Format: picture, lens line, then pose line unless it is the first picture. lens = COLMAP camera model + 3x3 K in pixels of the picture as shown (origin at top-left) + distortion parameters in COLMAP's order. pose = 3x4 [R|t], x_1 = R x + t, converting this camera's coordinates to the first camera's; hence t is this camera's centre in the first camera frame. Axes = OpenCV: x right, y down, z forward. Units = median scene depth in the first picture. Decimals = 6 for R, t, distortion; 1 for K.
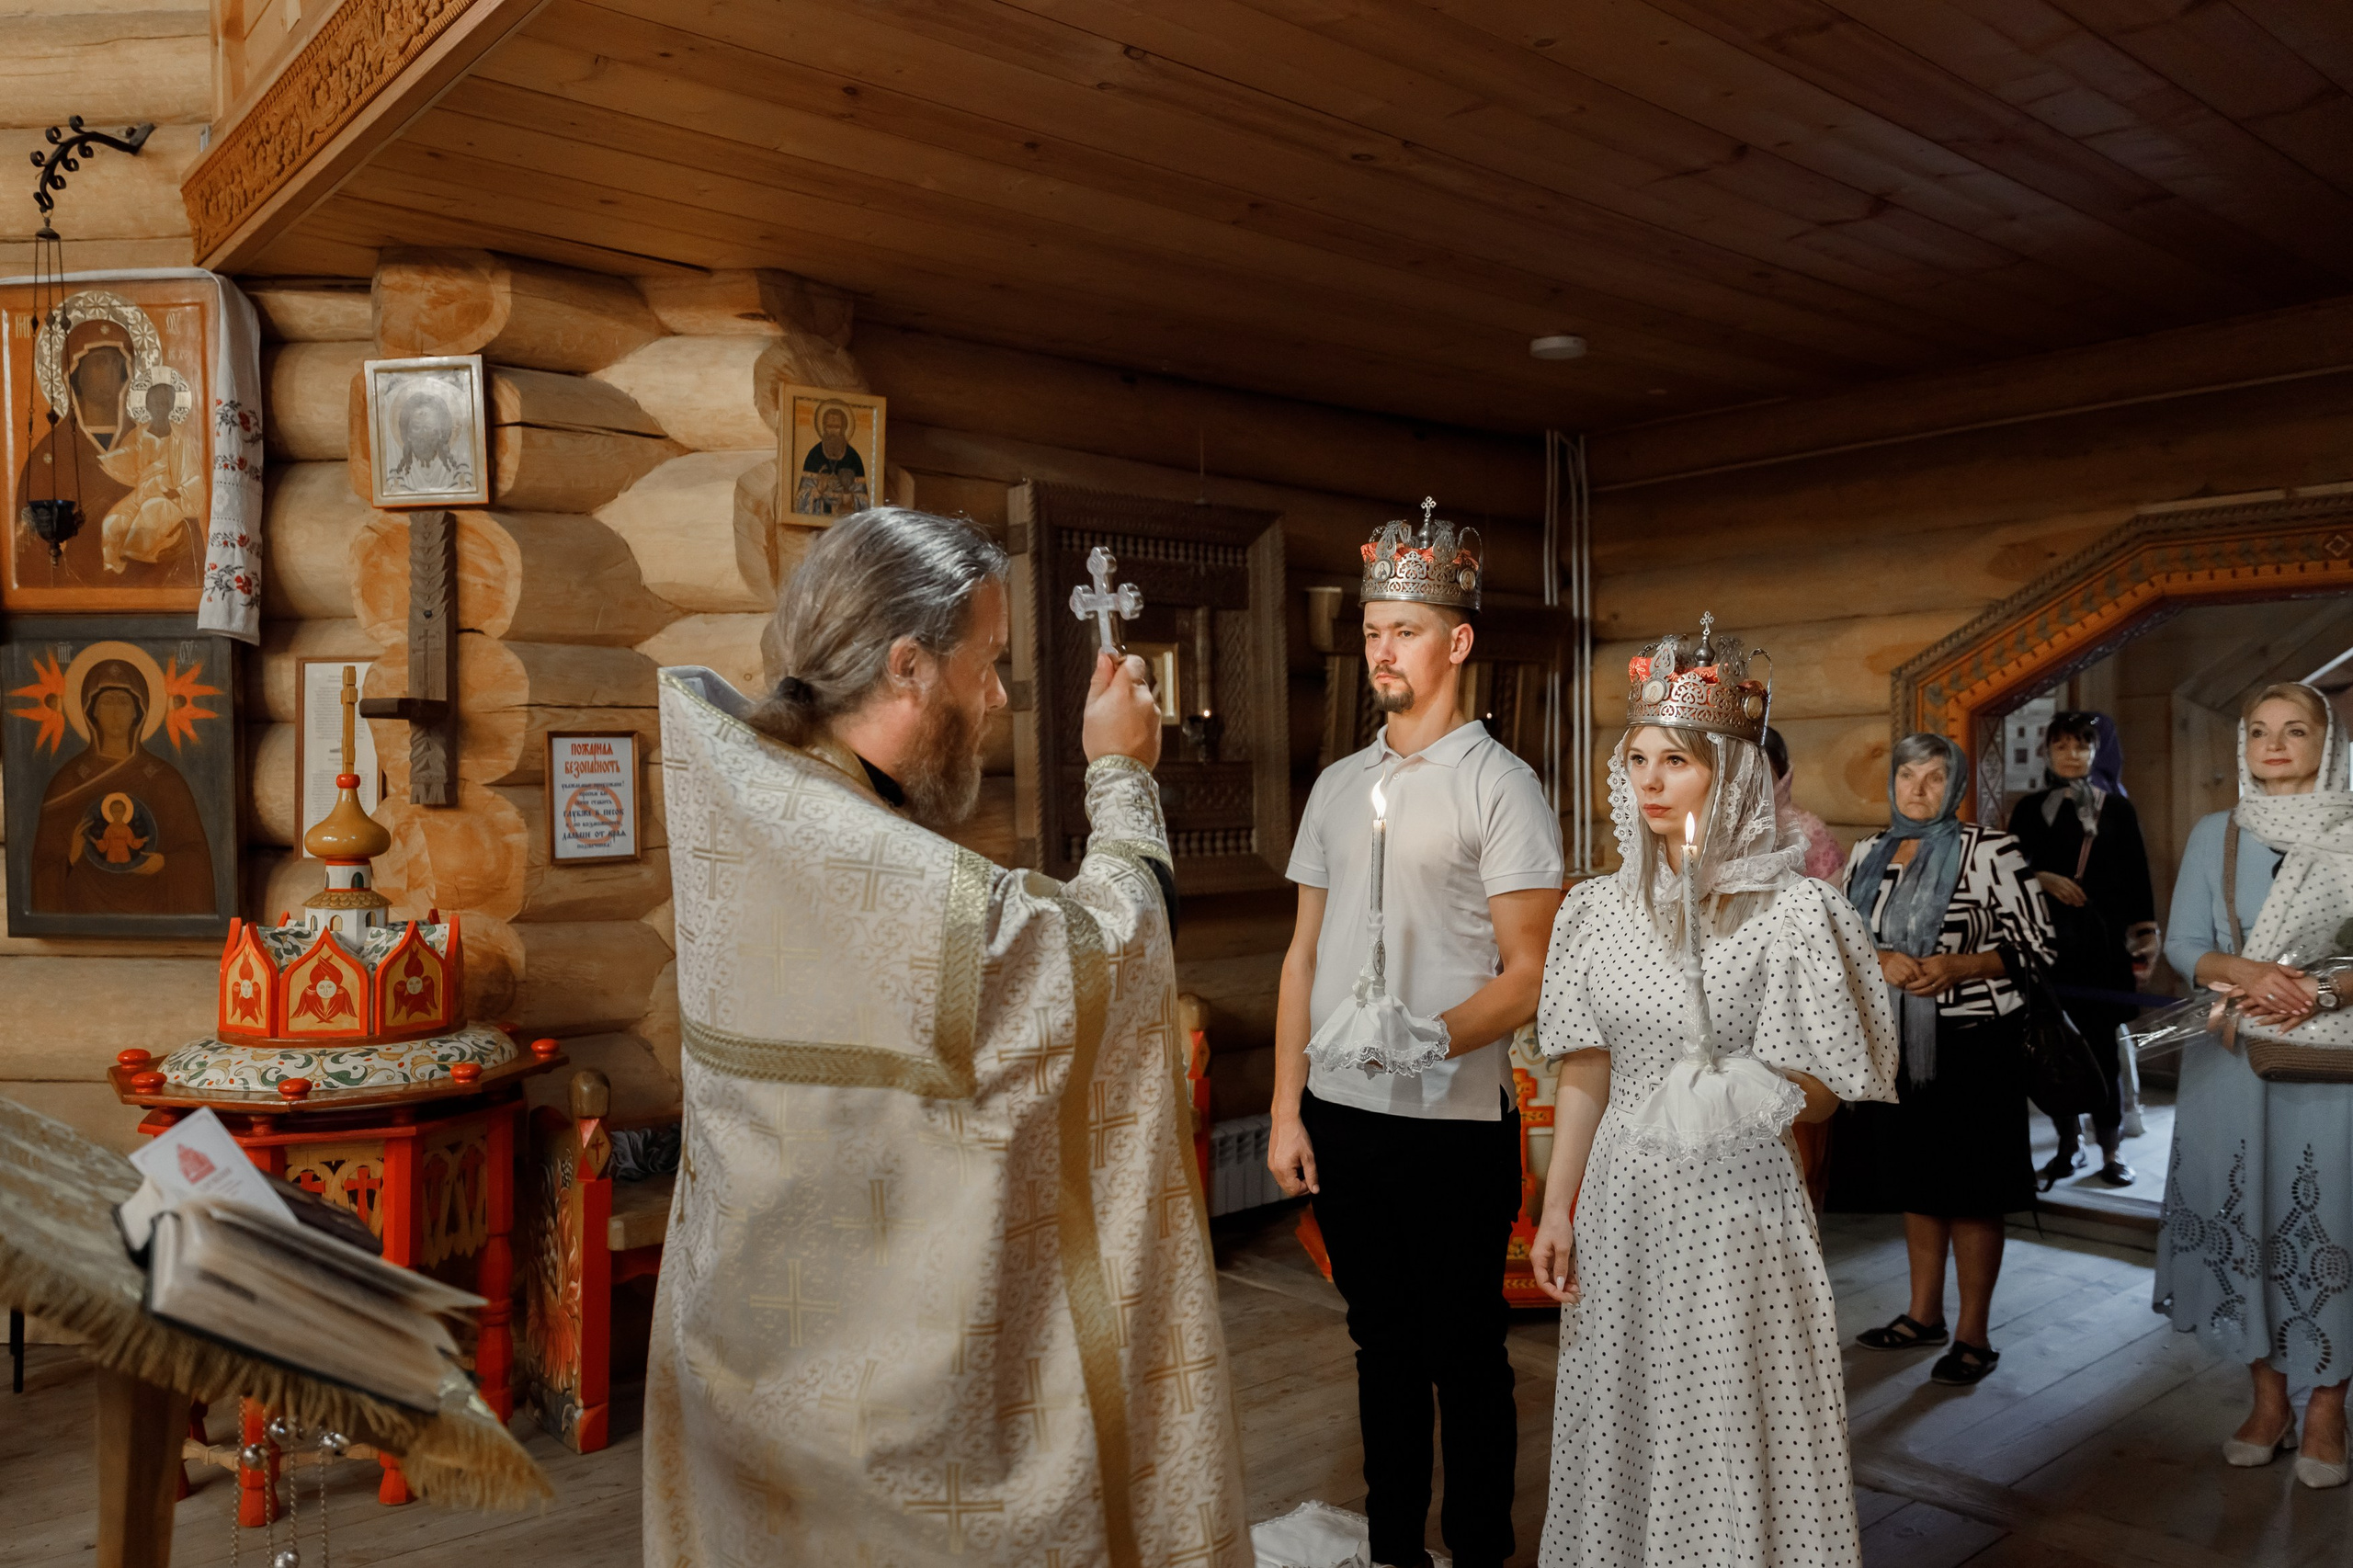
lens RADIAL K [[1618.2, 0, 1120.6], [0, 1618.2, 782.7], [0, 0, 1]] dist [0.009035, -0.002795]
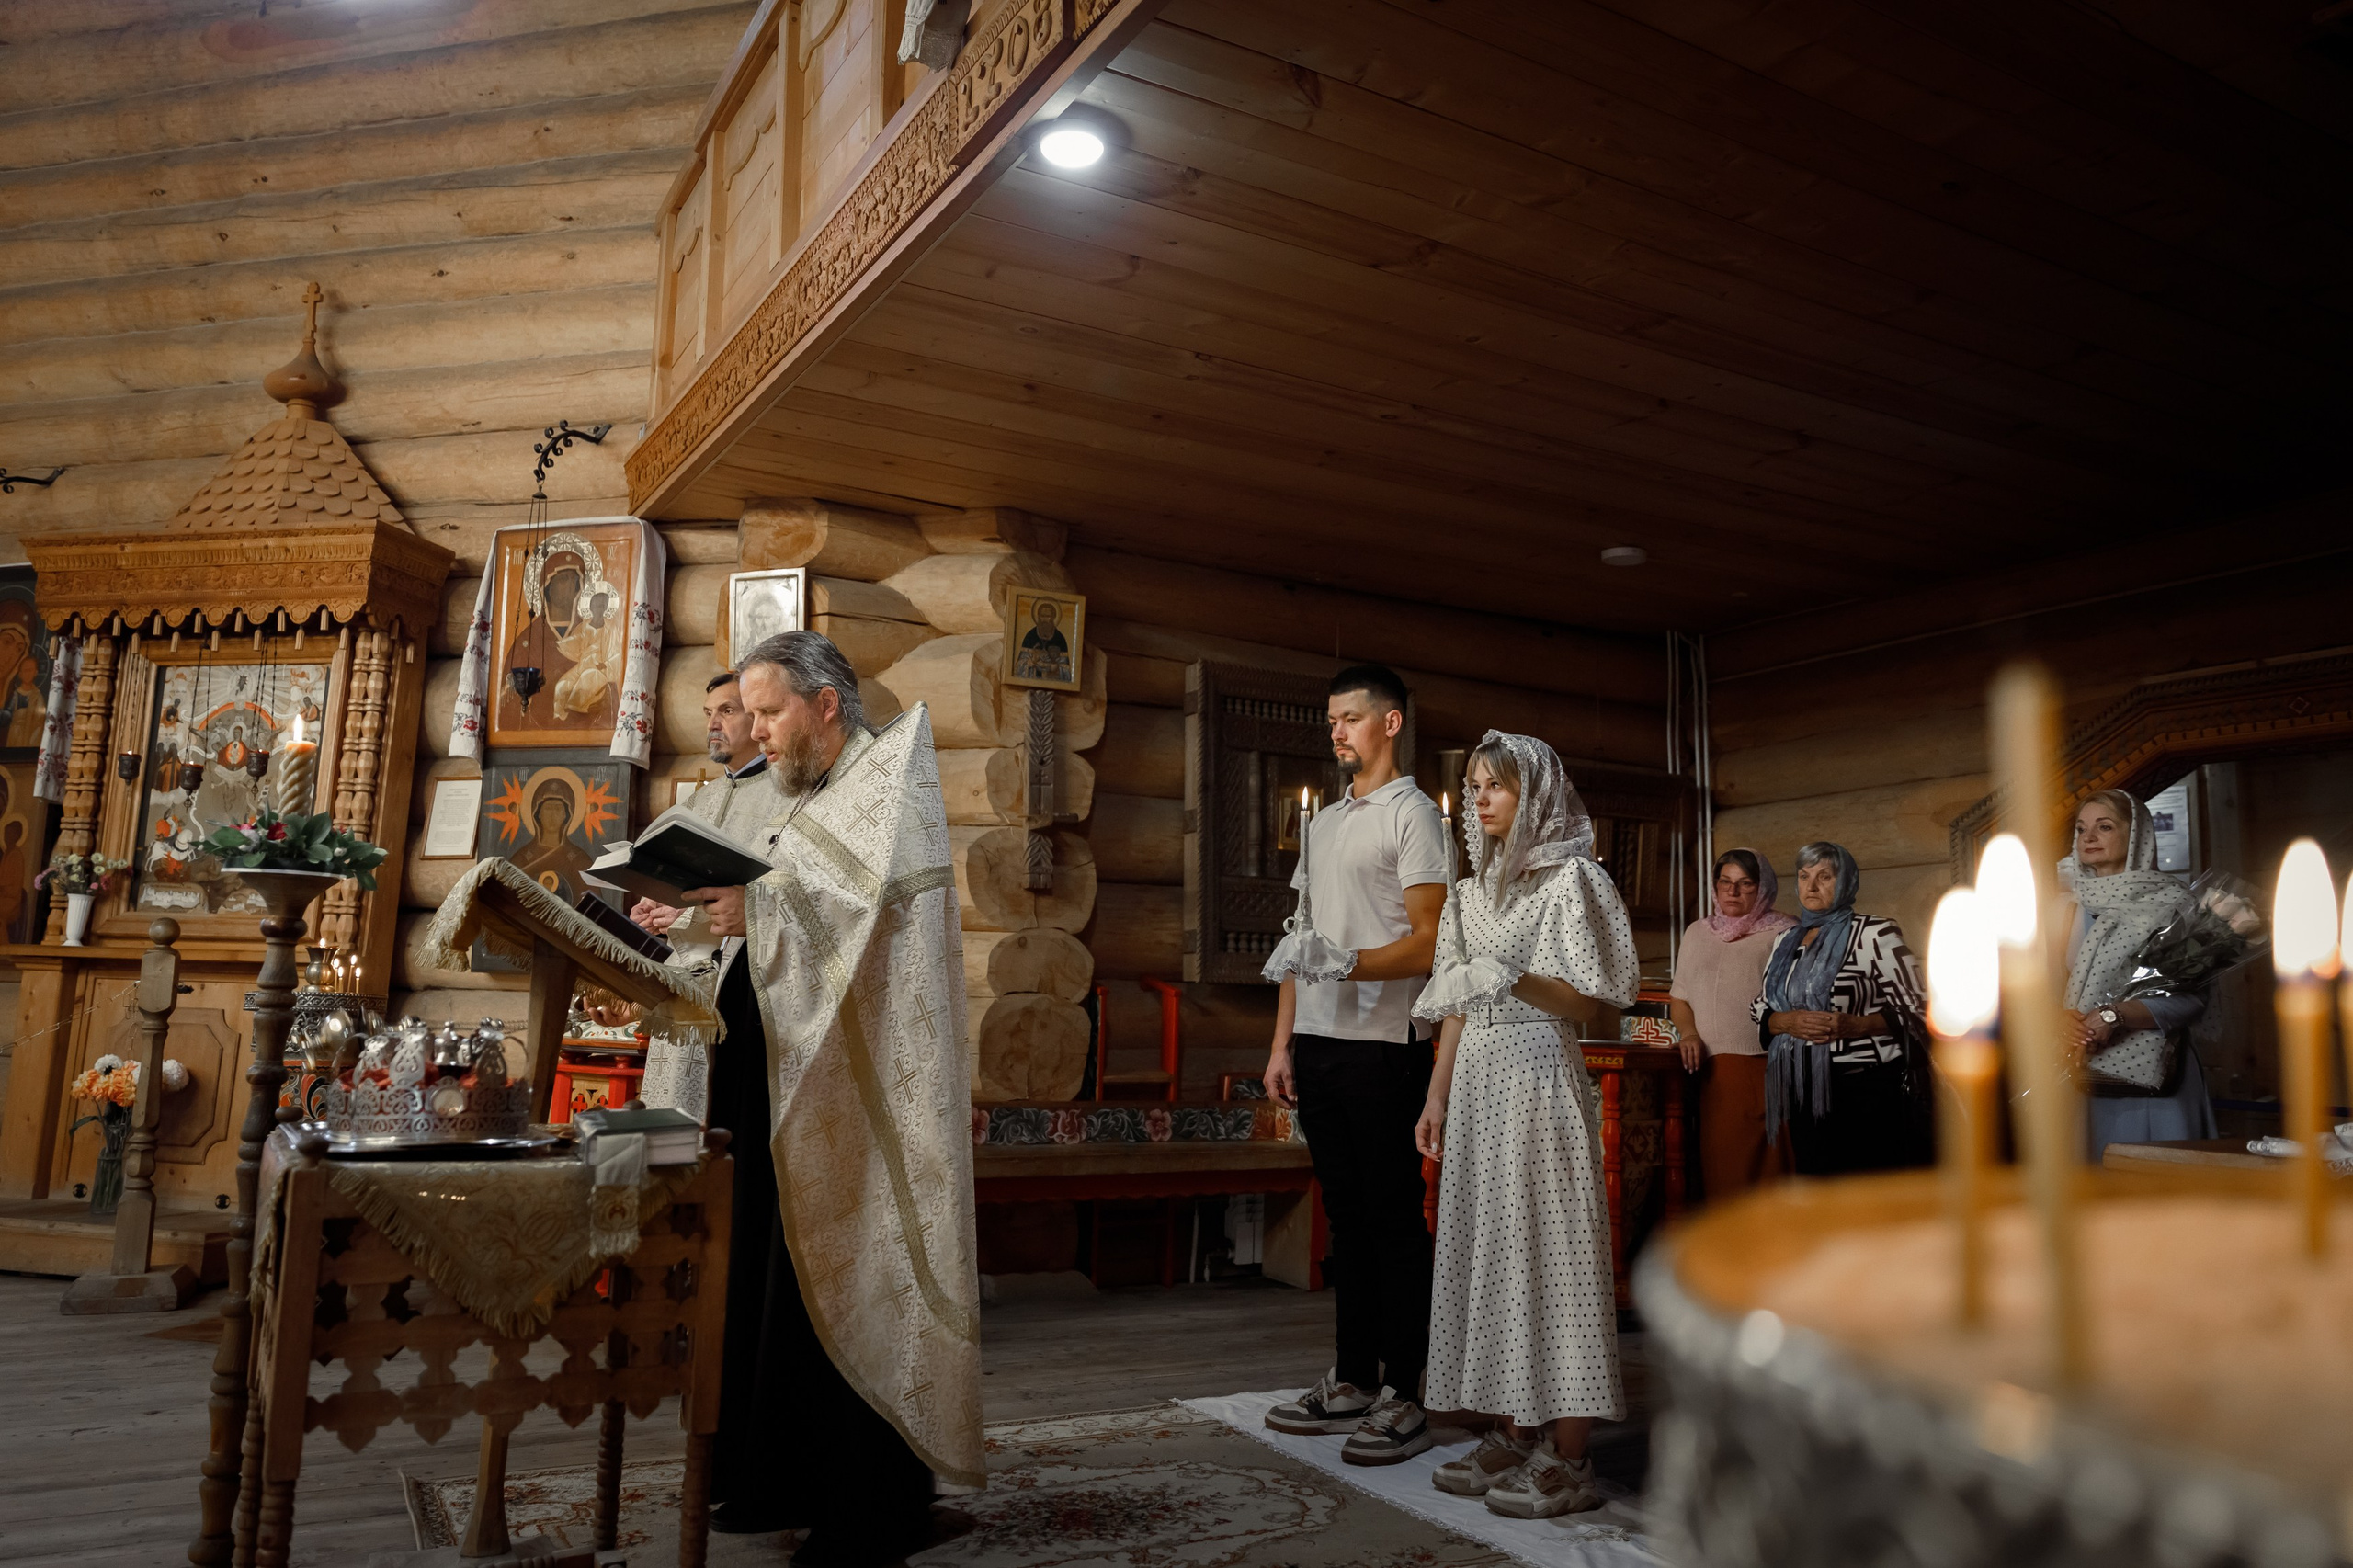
lens RADIAL K [[1553.2, 0, 1176.5], [0, 1553.2, 784.0], [0, 0, 1]] dist [0.012392, -0.007847]
pose [[0.985855, 0.005405, -0.167515, 0.159855], [-0.029733, 0.989266, -0.143067, 0.111468], [0.164944, 0.146024, 0.975434, -0.262748]]
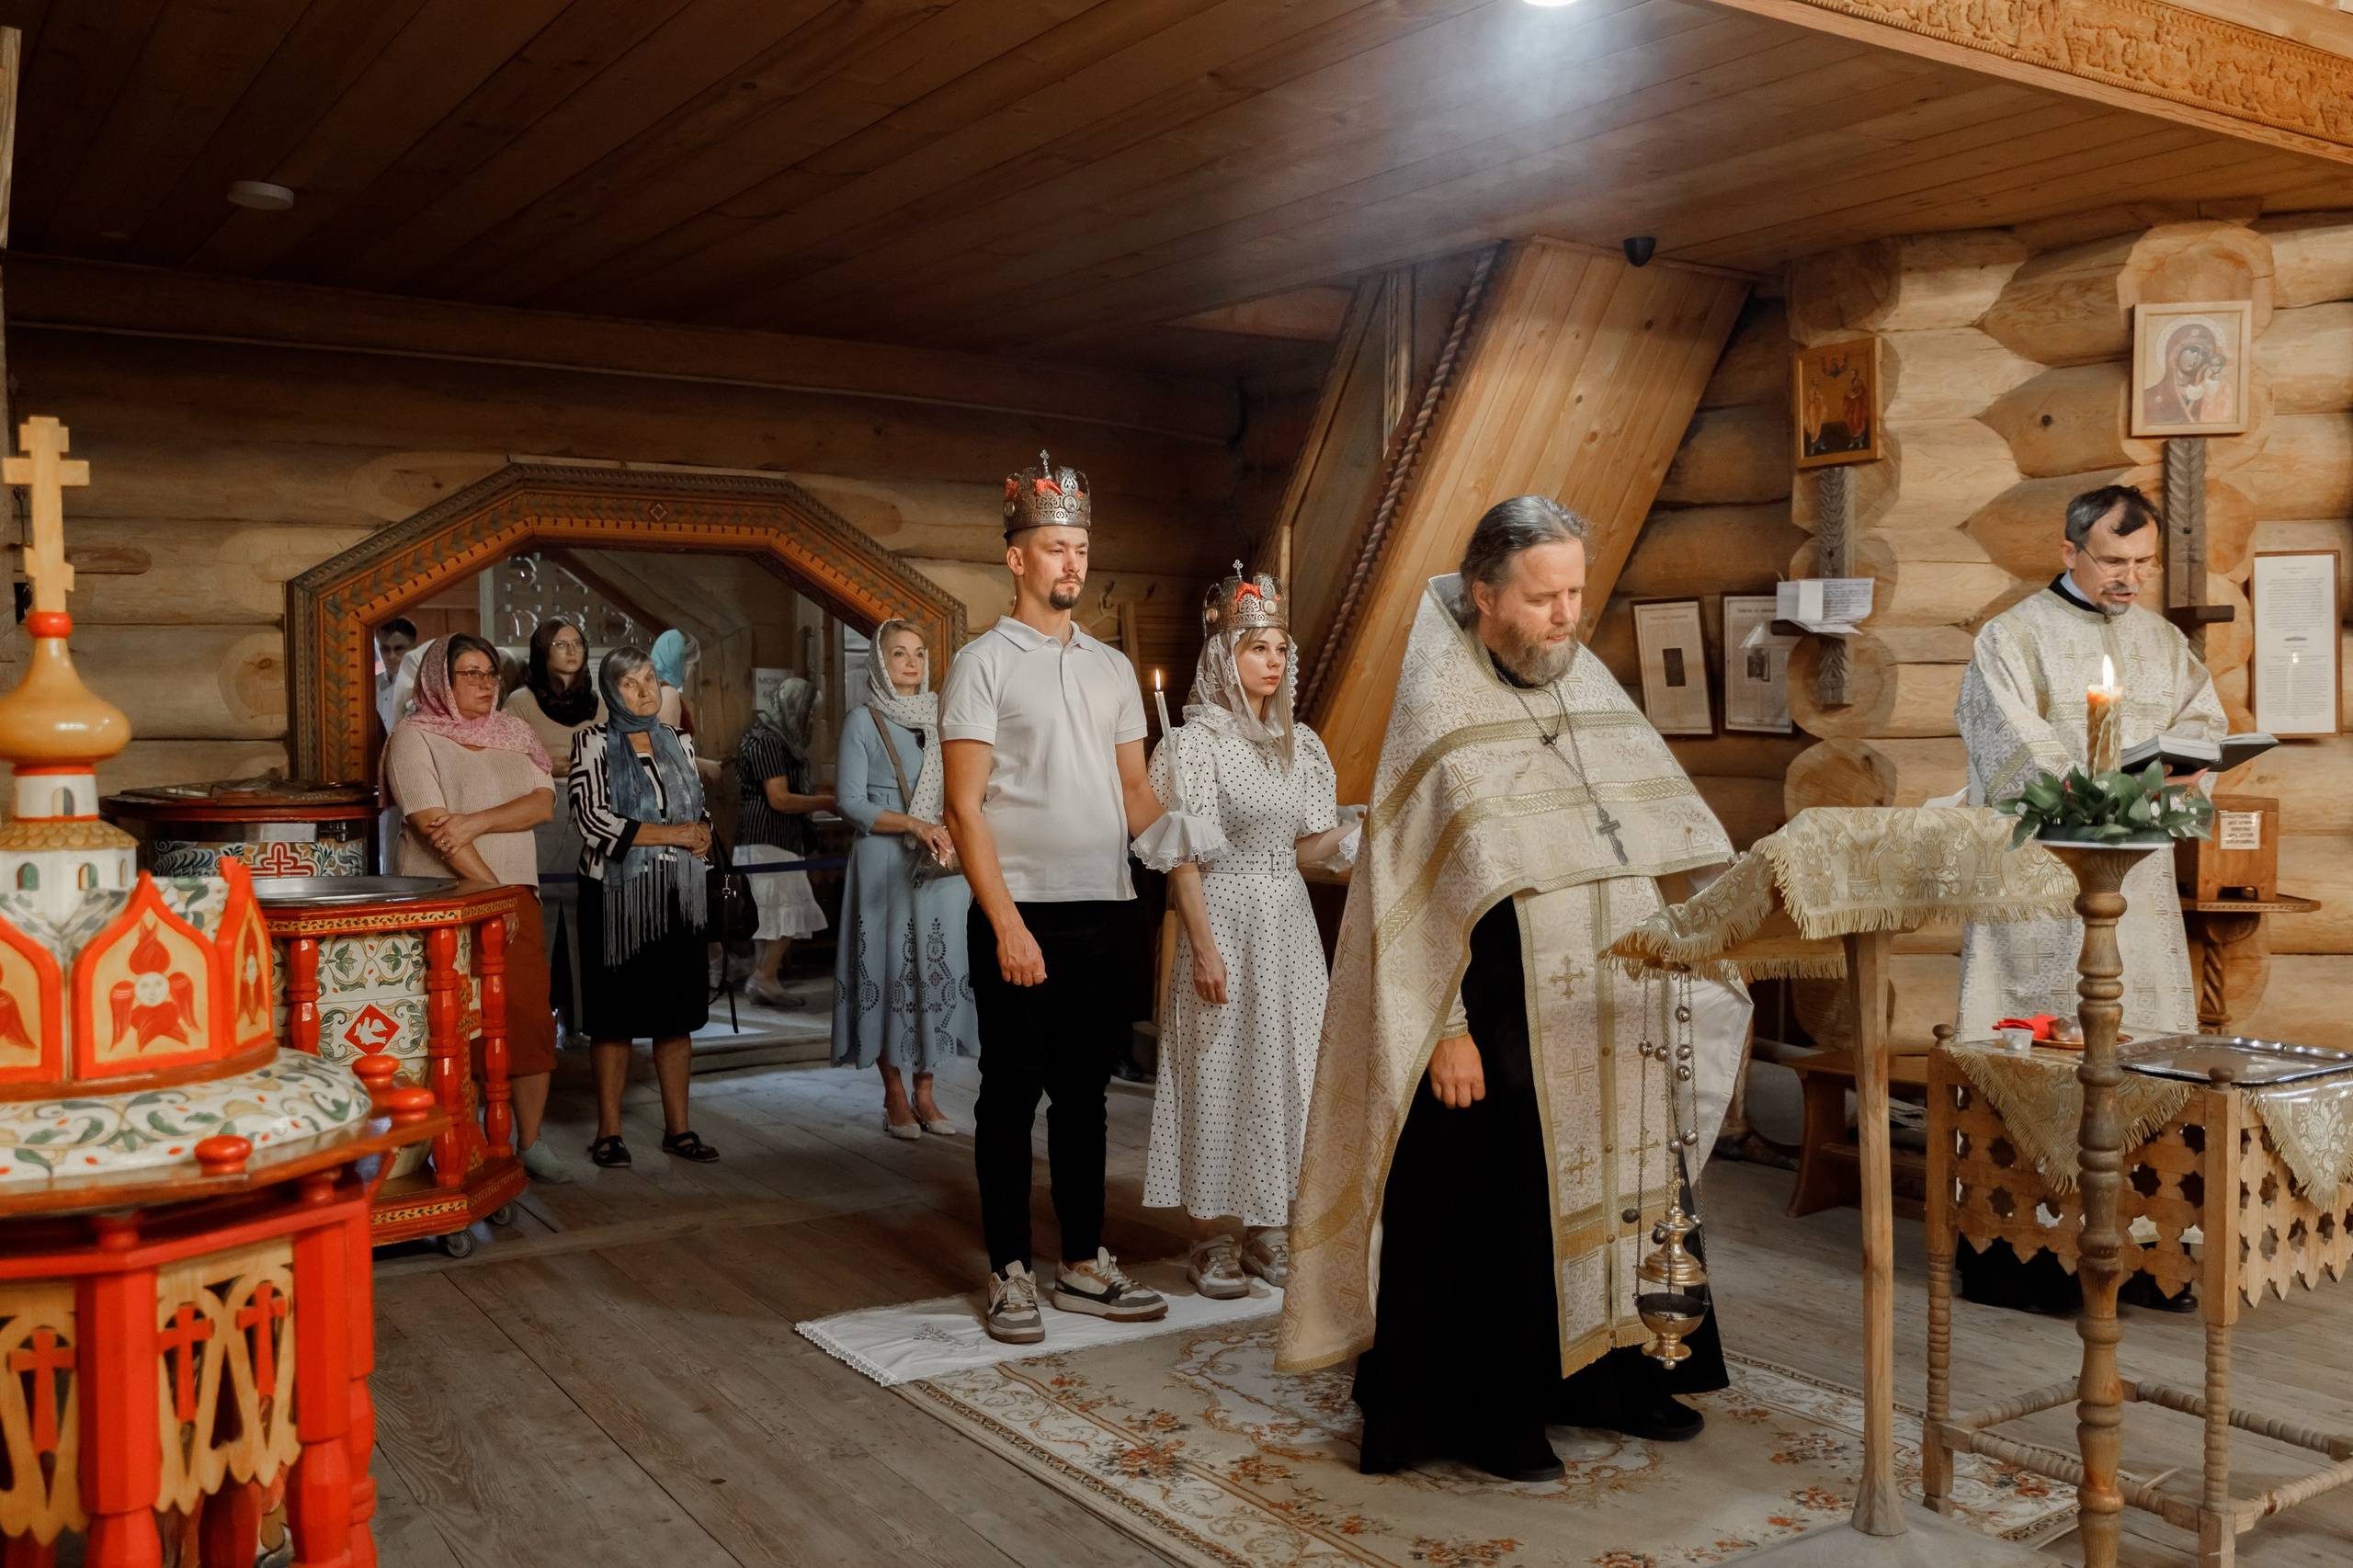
lens RADIAL K [[2024.3, 0, 1176.5], [0, 2024.3, 784.0], [0, 0, 1]] dist [0.005325, -0.010411]
pose [[0.121724, -0.031108, 0.992076, -0.940373], [0.012091, 0.999481, 0.029856, 0.032637], [-0.992490, 0.008361, 0.122037, 0.454477]]
